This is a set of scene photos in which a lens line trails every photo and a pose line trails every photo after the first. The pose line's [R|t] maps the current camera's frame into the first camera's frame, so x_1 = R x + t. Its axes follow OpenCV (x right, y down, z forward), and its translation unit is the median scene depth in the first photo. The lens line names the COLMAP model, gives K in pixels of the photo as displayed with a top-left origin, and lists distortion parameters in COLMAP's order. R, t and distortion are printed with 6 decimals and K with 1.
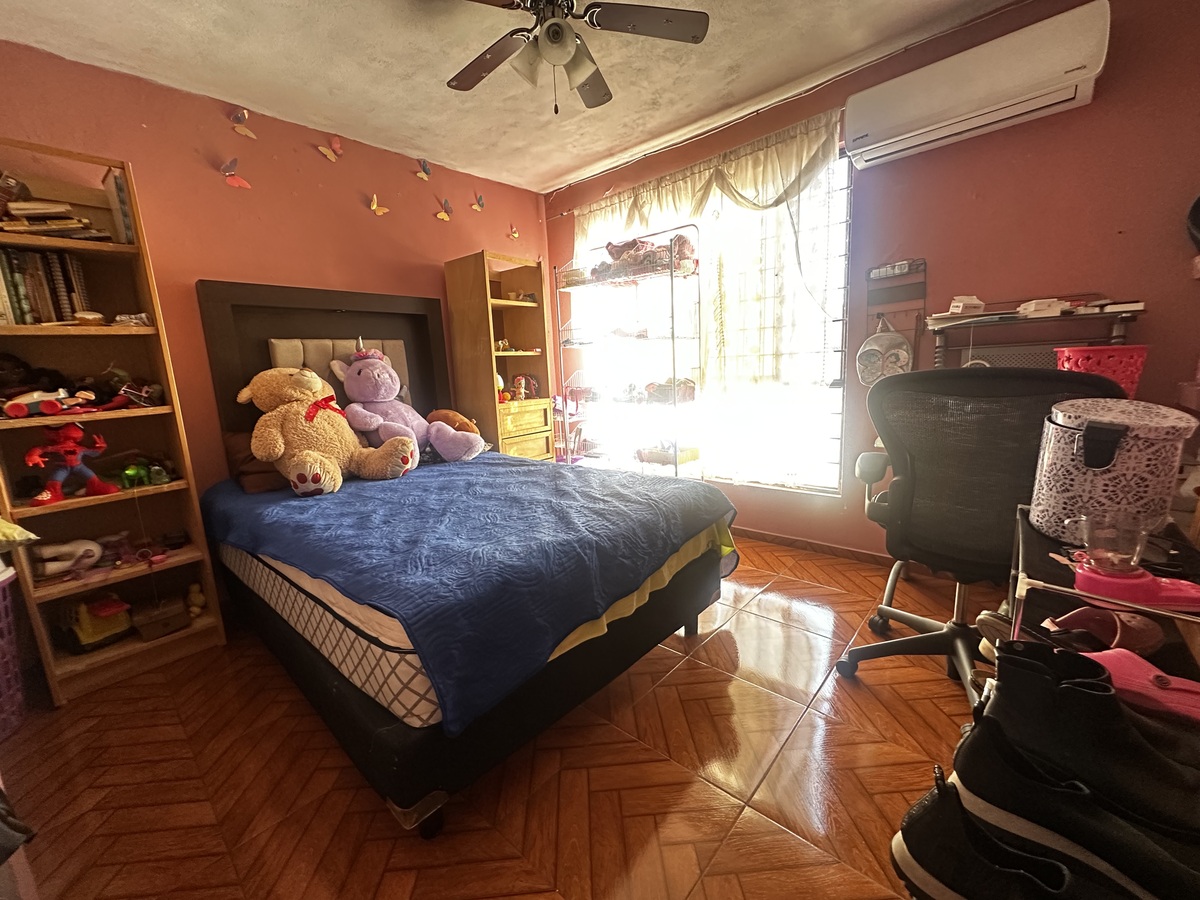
lens RADIAL K [[478.0, 0, 599.2], [0, 478.0, 449.4], [0, 0, 1]] dist [-0.002141, 0.000844]
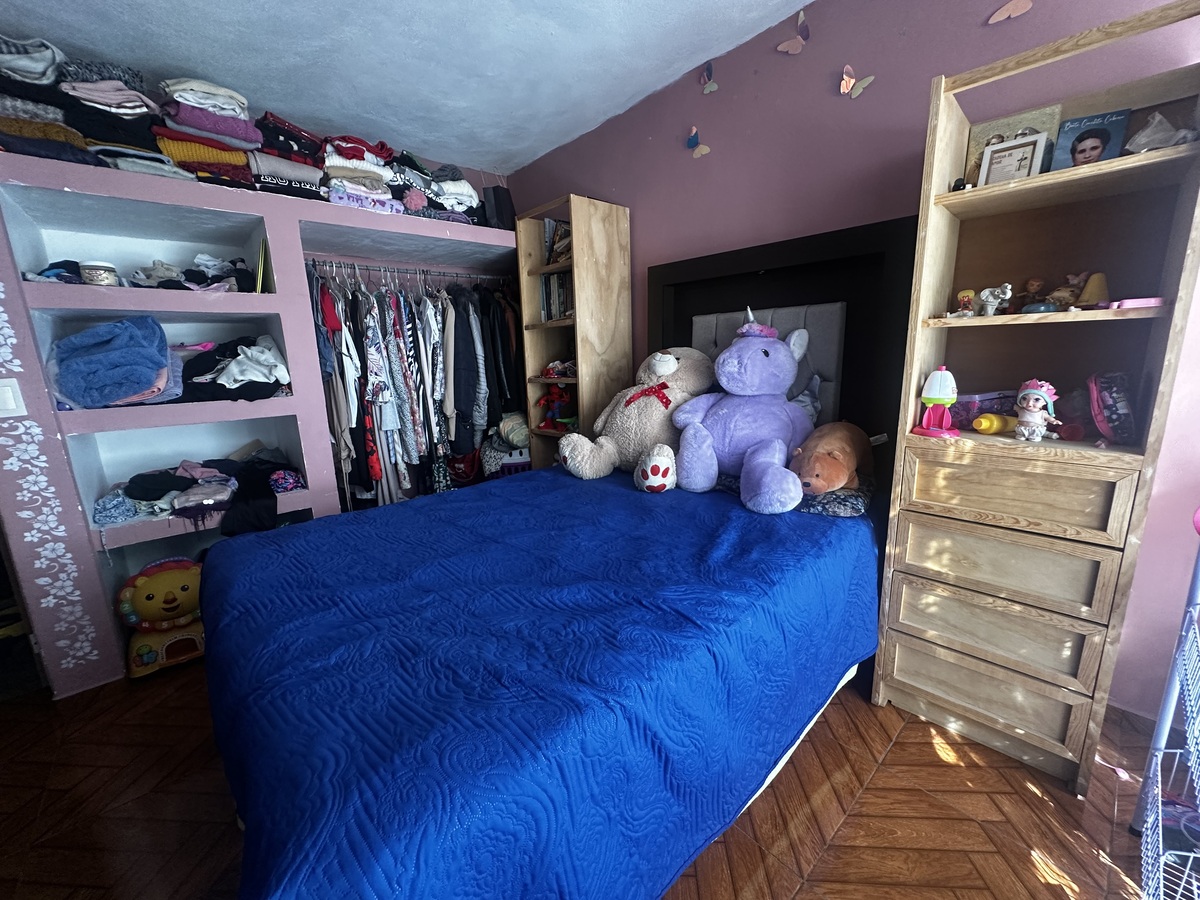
lens RADIAL K [[478.0, 0, 601.2], [0, 478.0, 456.1], [0, 0, 1]] dist [-0.002141, 0.000844]
pose [[-0.104081, 0.257209, -0.960734, 0.407724], [-0.145136, 0.951712, 0.270517, -0.239776], [0.983922, 0.167592, -0.061724, 1.128084]]
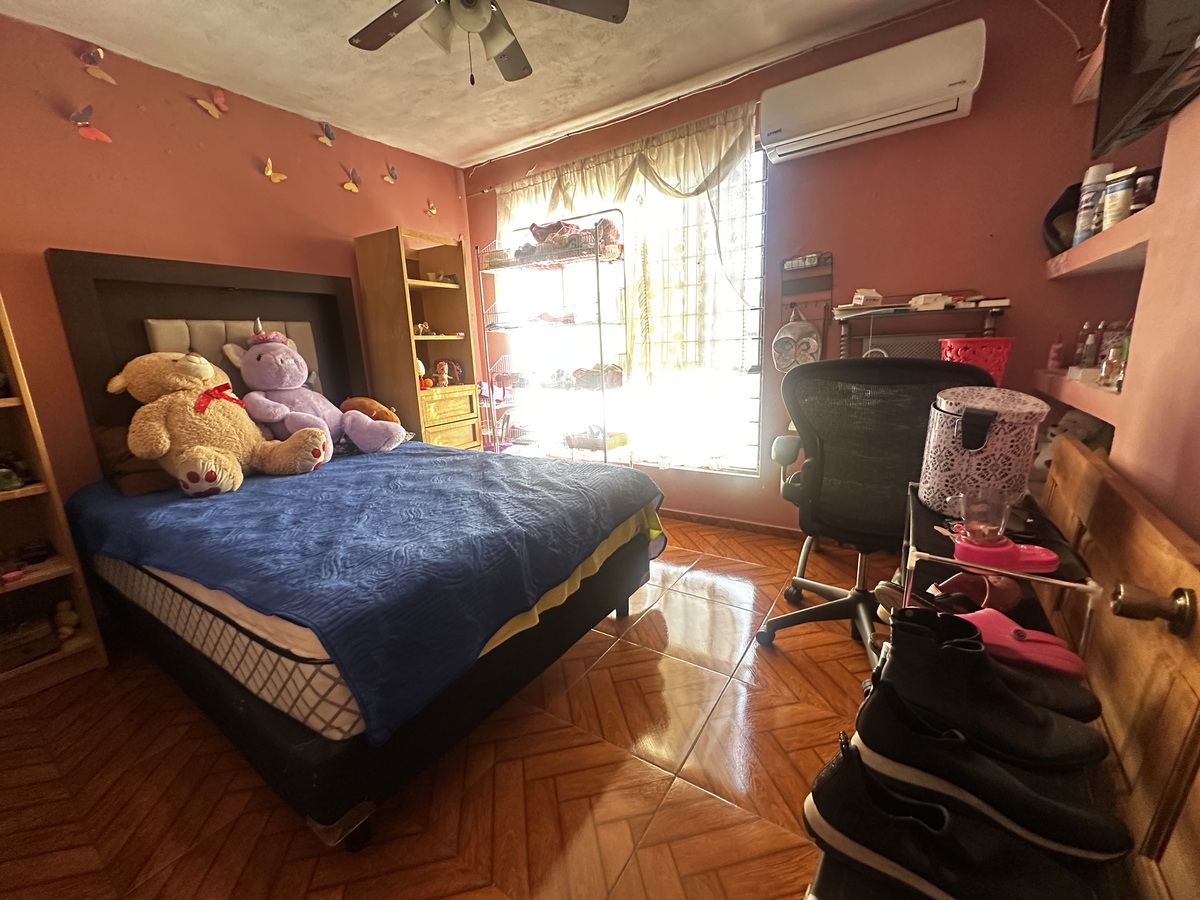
lens RADIAL K [[478.0, 0, 598.3], [0, 478.0, 448.6], [0, 0, 1]] dist [-0.002141, 0.000844]
pose [[0.989621, -0.023992, 0.141688, 0.005114], [0.019281, 0.999218, 0.034529, -0.009872], [-0.142405, -0.031439, 0.989309, 0.005588]]
